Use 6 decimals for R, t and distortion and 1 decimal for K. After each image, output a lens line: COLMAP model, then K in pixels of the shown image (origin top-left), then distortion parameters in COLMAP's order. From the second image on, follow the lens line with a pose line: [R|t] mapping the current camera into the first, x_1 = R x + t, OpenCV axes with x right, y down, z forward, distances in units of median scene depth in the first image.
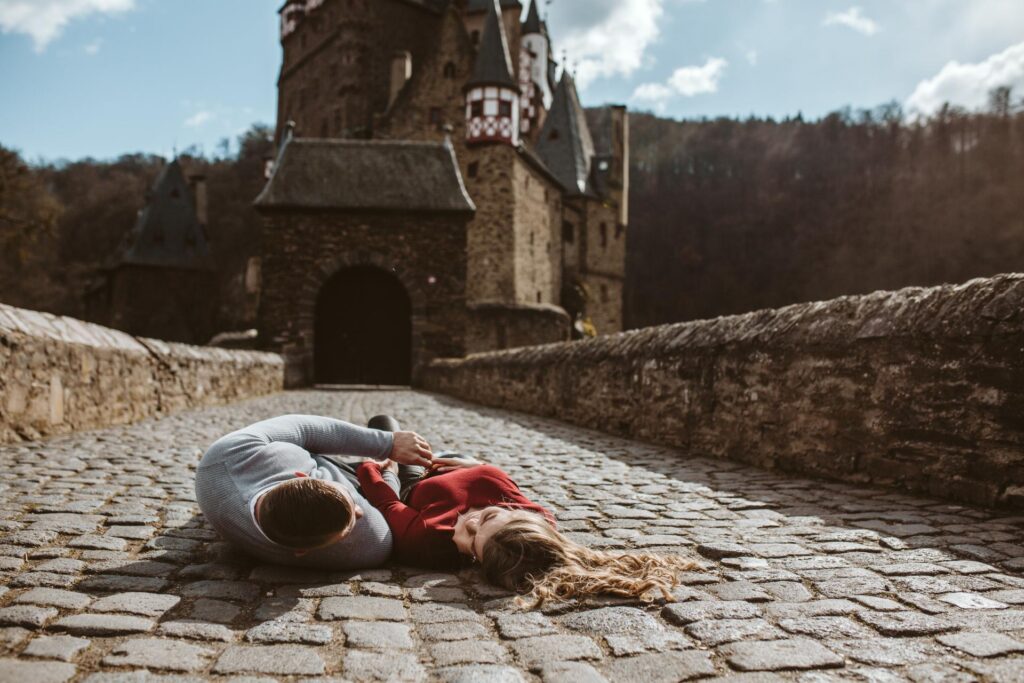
lens RADIAL K [[973.7, 0, 504.3], [0, 973.7, 351.8], [0, 0, 1]] dist [-0.032701, 0.000000]
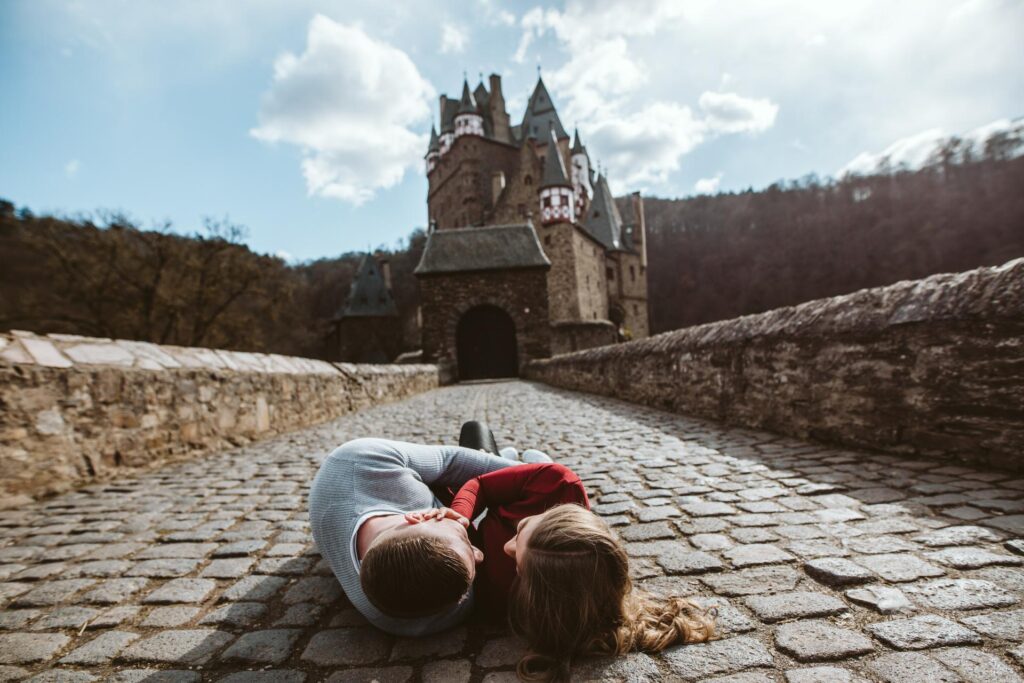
lens RADIAL K [[588.8, 0, 509.1], [0, 588.8, 348.4], [0, 0, 1]] dist [-0.022009, 0.000569]
pose [[0.990613, -0.078054, -0.112217, 0.000134], [0.077092, 0.996941, -0.012891, -0.001669], [0.112880, 0.004119, 0.993600, 0.040461]]
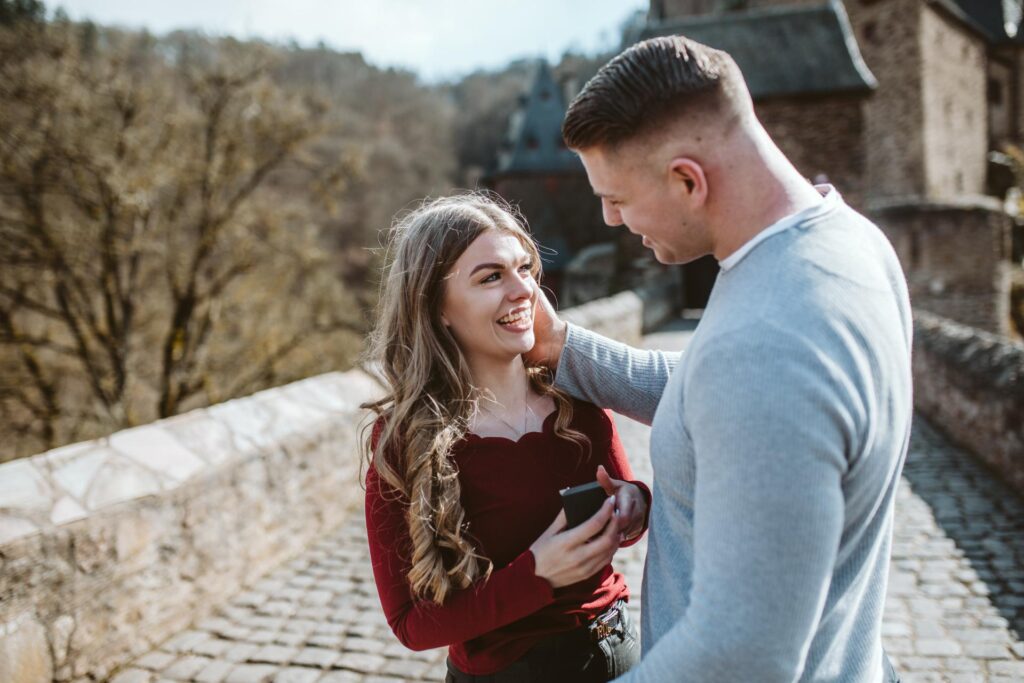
lens RADIAL K [[973.7, 0, 516.2], [0, 973.7, 347.8], [0, 0, 1]] dist [-0.032701, 0.000000]
pose [[0.925222, -0.019894, -0.378904, -0.006204], [0.062988, 0.992821, 0.101678, -0.032842], [0.374161, -0.117941, 0.919833, 0.144915]]
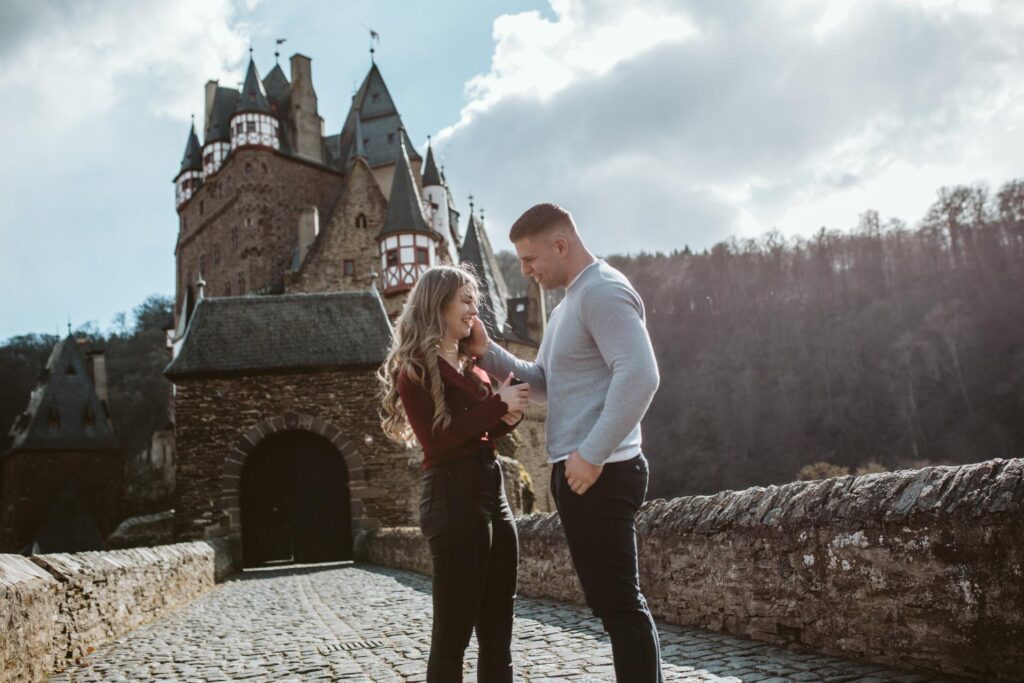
lens RADIAL K [[973.7, 0, 501.6], [0, 973.7, 340.2], [0, 0, 1]] dist [-0.032701, 0.000000]
pose [[0.992076, -0.079041, 0.097658, -0.032549], [0.093940, 0.982826, -0.158837, -0.008900], [-0.083426, 0.166753, 0.982463, 0.084115]]
